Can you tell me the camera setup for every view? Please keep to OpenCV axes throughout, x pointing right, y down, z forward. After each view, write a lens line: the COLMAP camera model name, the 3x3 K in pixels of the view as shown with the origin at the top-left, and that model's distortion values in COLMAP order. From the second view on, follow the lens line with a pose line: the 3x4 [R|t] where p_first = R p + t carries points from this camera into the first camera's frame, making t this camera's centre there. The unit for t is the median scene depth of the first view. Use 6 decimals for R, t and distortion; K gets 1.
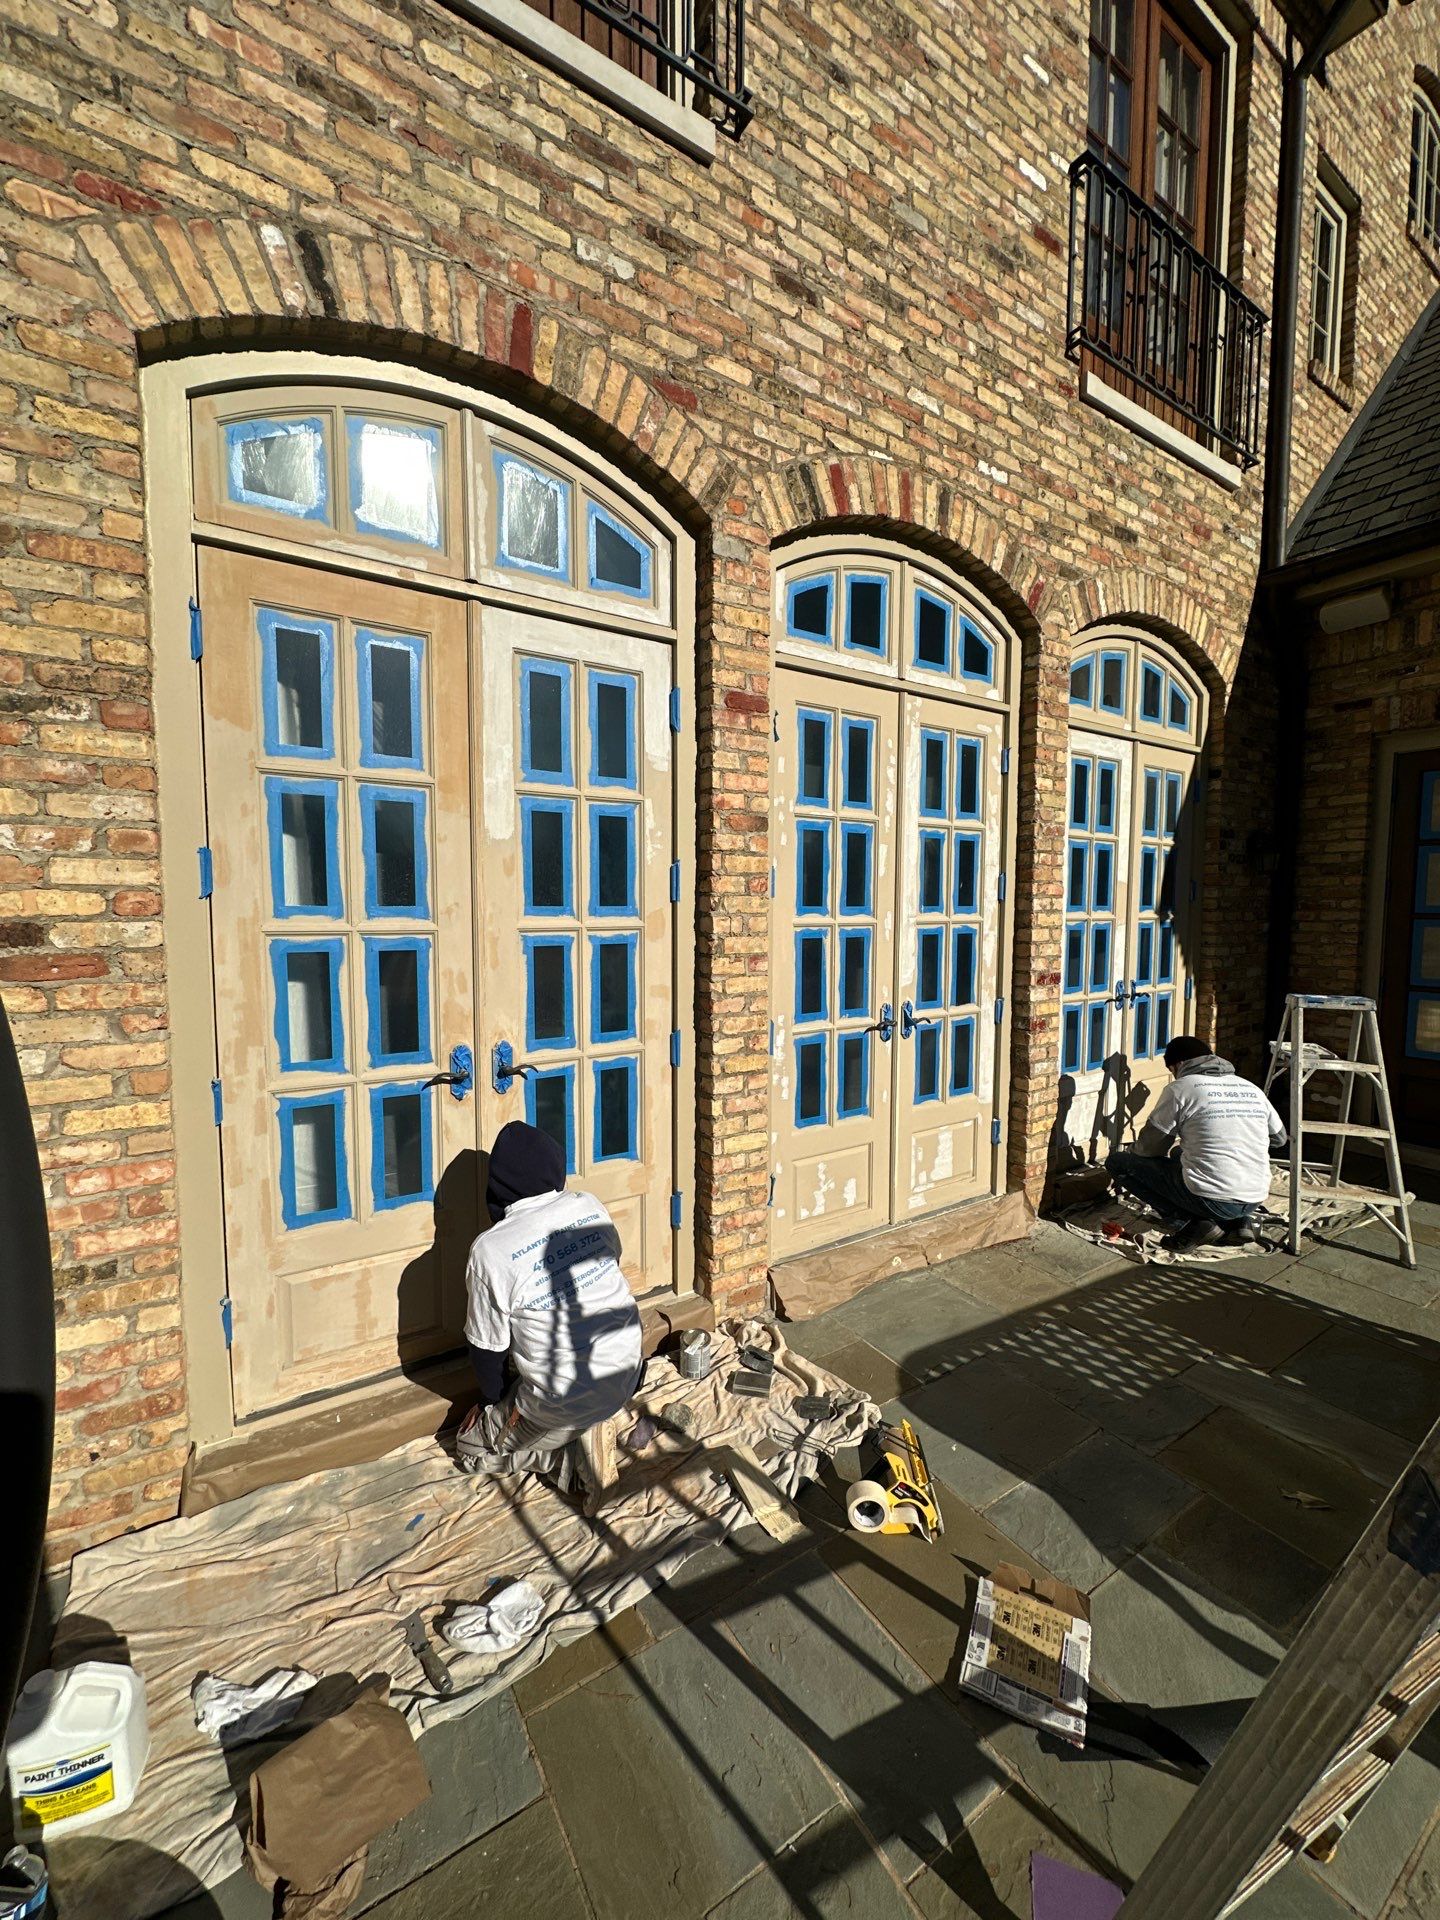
lens RADIAL K [[765.1, 0, 721.4], [0, 765.1, 958.5], [0, 0, 1]] dist [-0.002279, 0.000133]
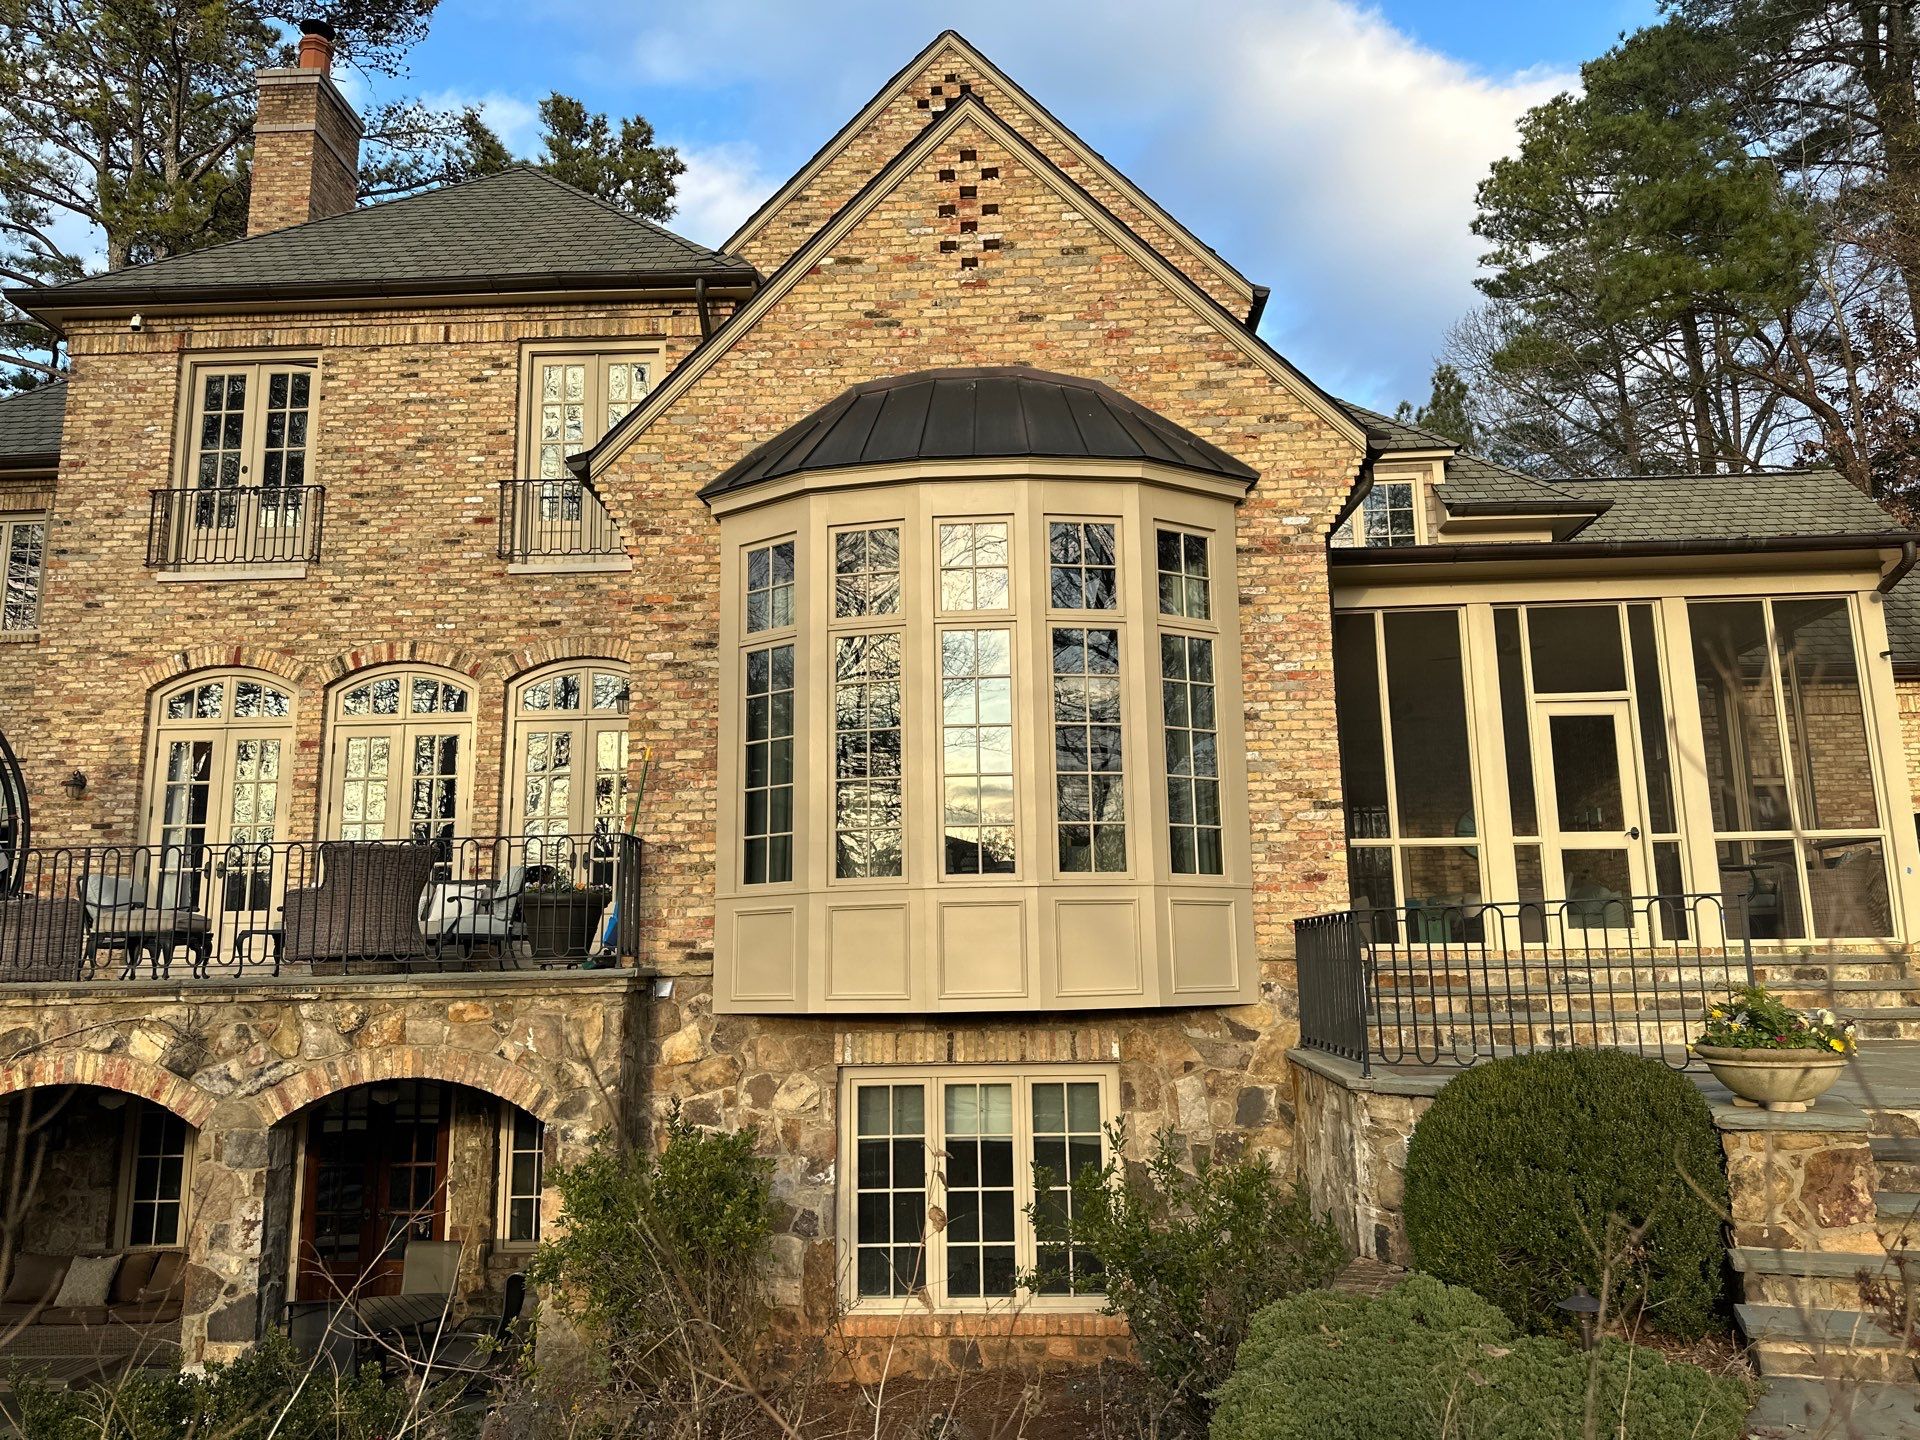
lens RADIAL K [[1347.3, 0, 964.5], [0, 1347.3, 734.1], [0, 0, 1]] dist [0.058361, -0.069747]
pose [[0.813390, -0.116930, -0.569845, 4.637199], [-0.024074, 0.971984, -0.233811, 0.711740], [0.581220, 0.203898, 0.787787, -1.481039]]
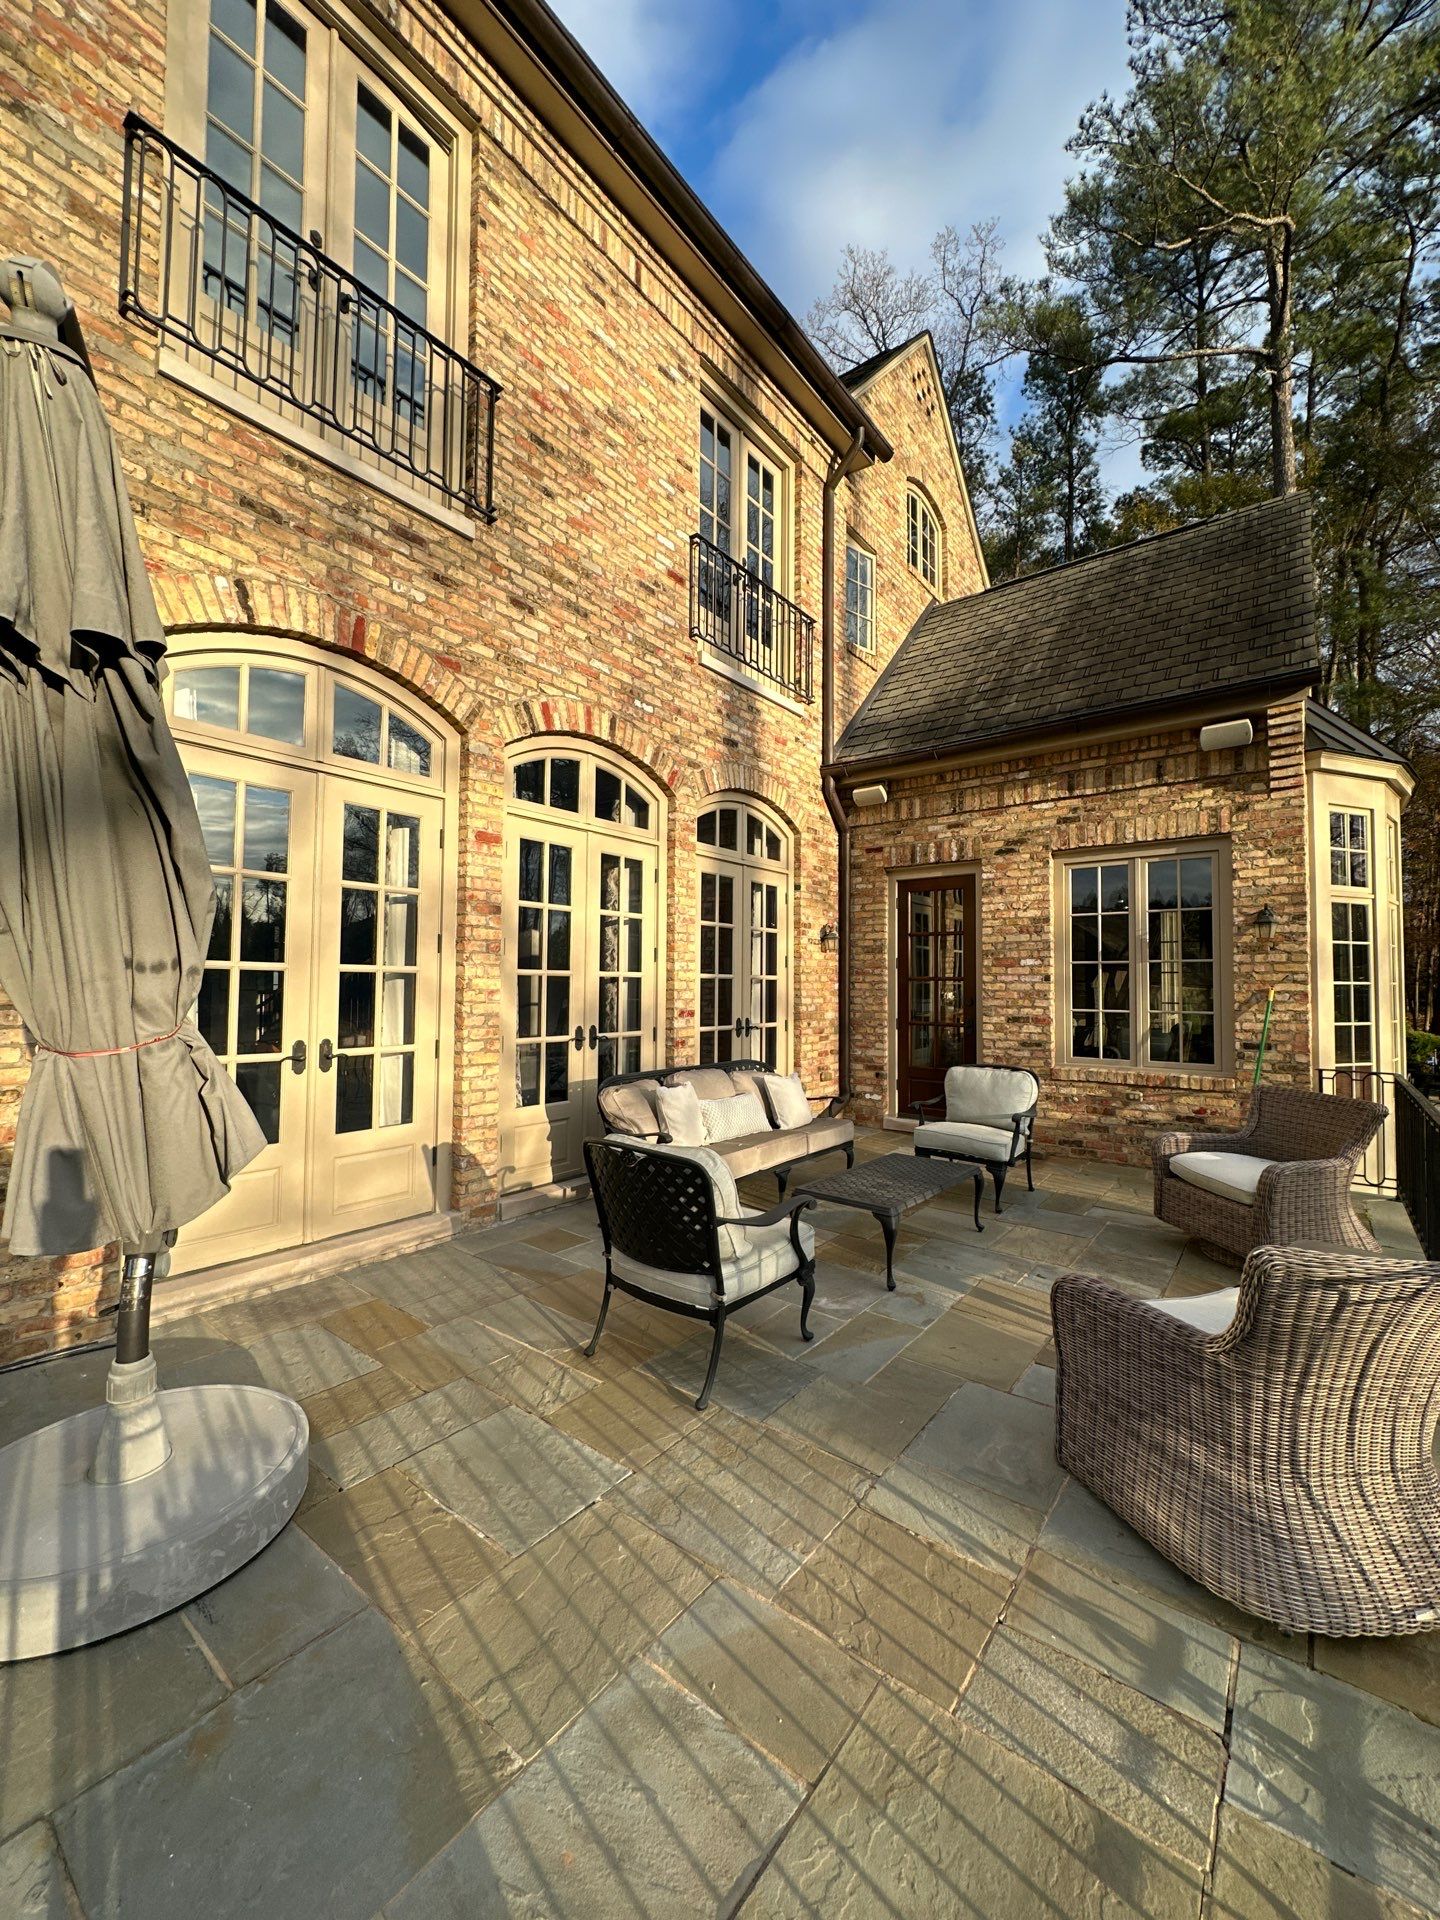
lens RADIAL K [[765.1, 0, 721.4], [0, 765.1, 958.5], [0, 0, 1]] dist [-0.002279, 0.000133]
pose [[0.943378, 0.017571, 0.331254, -0.033808], [0.017375, 0.994608, -0.102239, 0.101000], [-0.331264, 0.102206, 0.937986, -0.668687]]
